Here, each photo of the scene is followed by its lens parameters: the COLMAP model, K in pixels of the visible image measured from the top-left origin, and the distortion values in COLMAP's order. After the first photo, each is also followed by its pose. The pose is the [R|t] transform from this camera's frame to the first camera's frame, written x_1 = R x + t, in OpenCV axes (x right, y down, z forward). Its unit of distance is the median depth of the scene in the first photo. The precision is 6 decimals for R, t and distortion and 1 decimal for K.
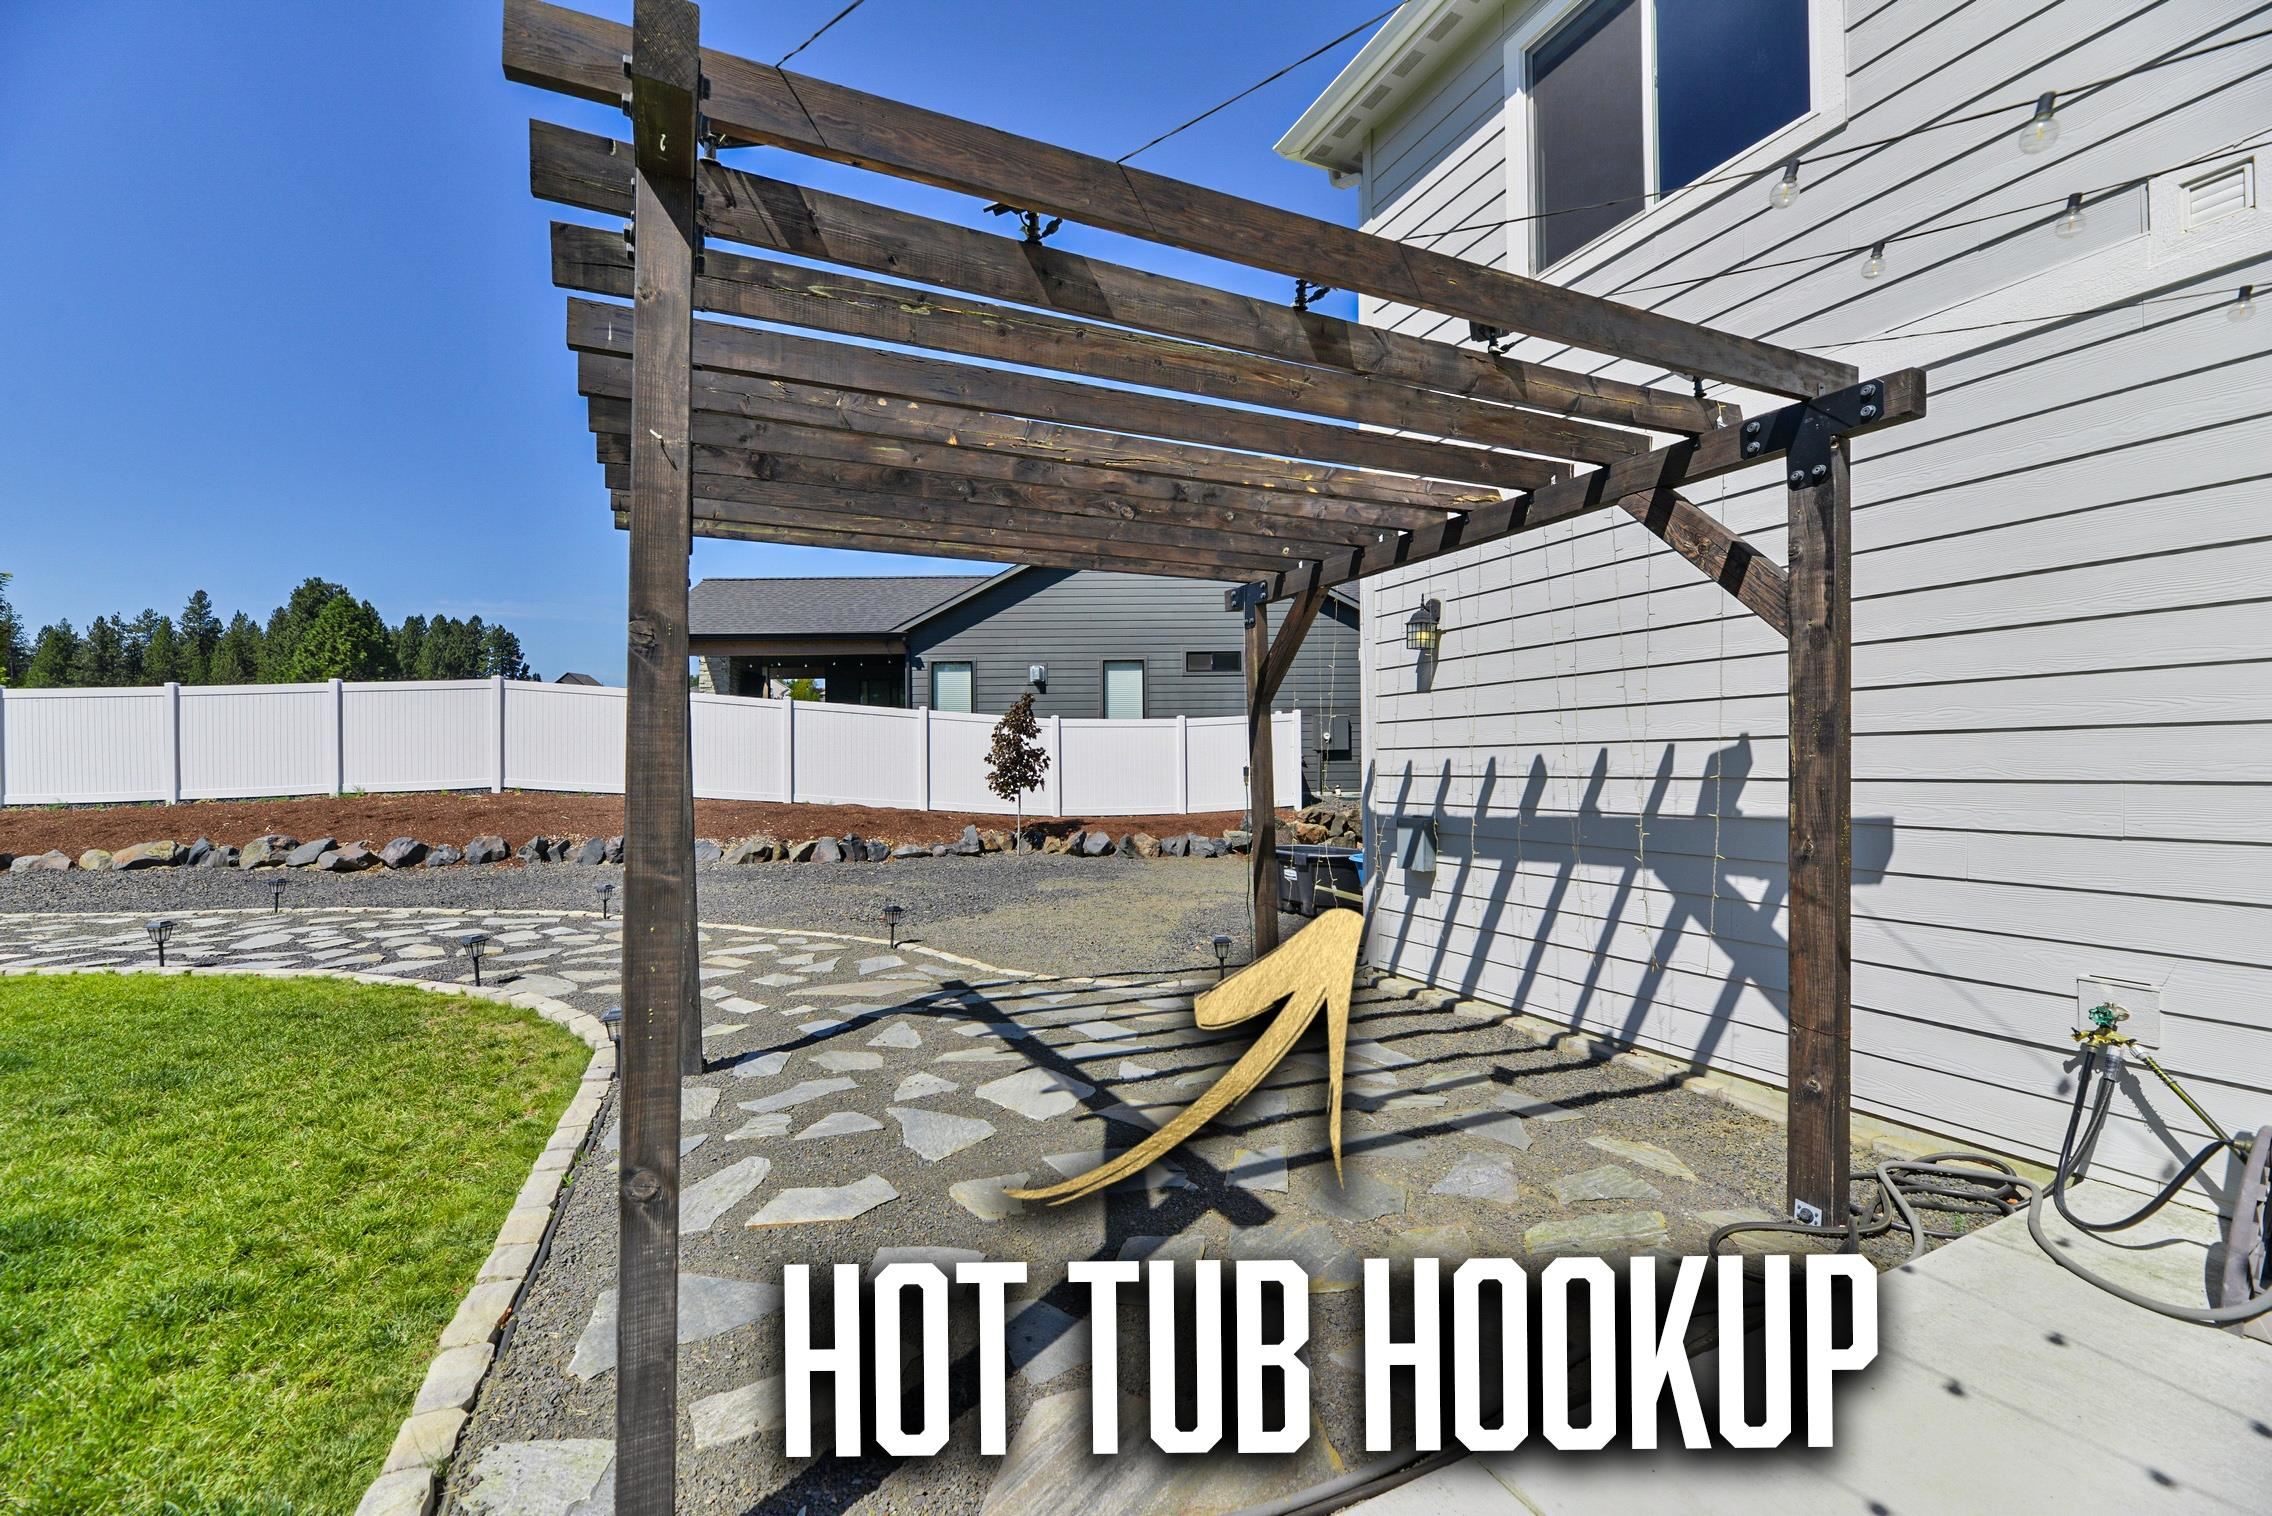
lens RADIAL K [[917.2, 0, 1125.9], [0, 917.2, 754.0], [0, 0, 1]] dist [-0.003764, -0.000744]
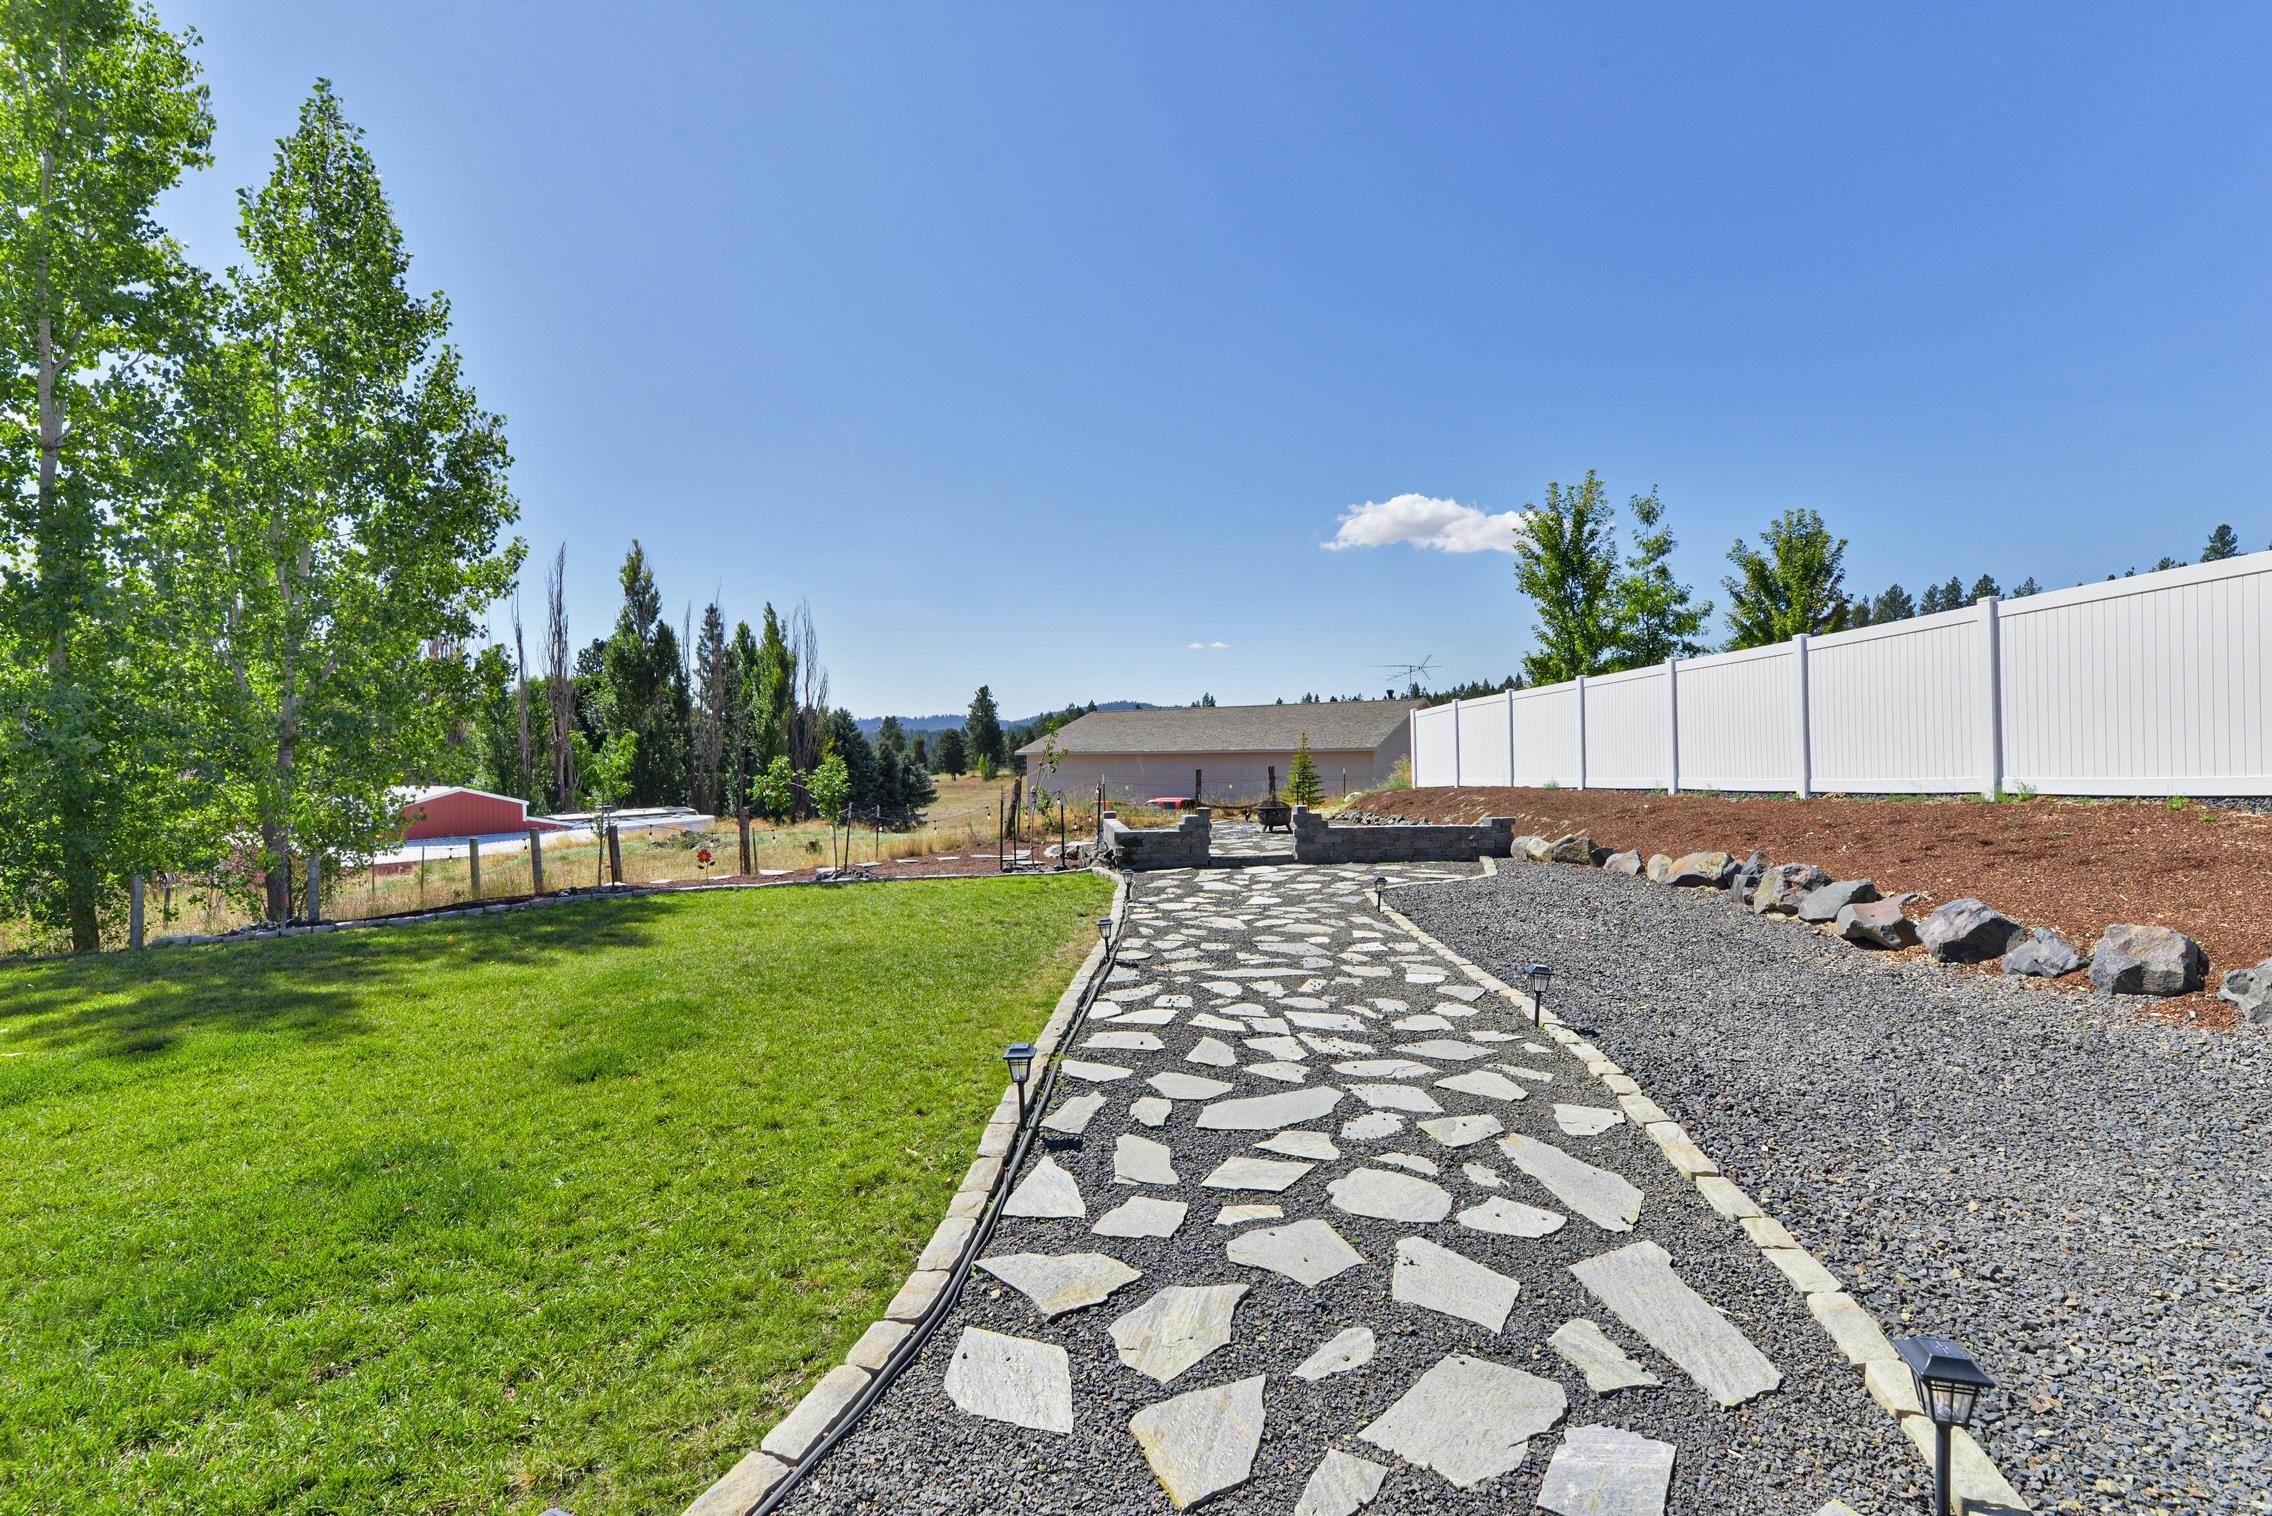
lens RADIAL K [[1004.6, 0, 1134.1], [0, 1004.6, 752.7], [0, 0, 1]] dist [0.001147, 0.000110]
pose [[-0.058934, 0.009542, -0.998216, -0.540863], [0.025150, 0.999651, 0.008071, -0.005359], [0.997945, -0.024630, -0.059154, 1.392421]]
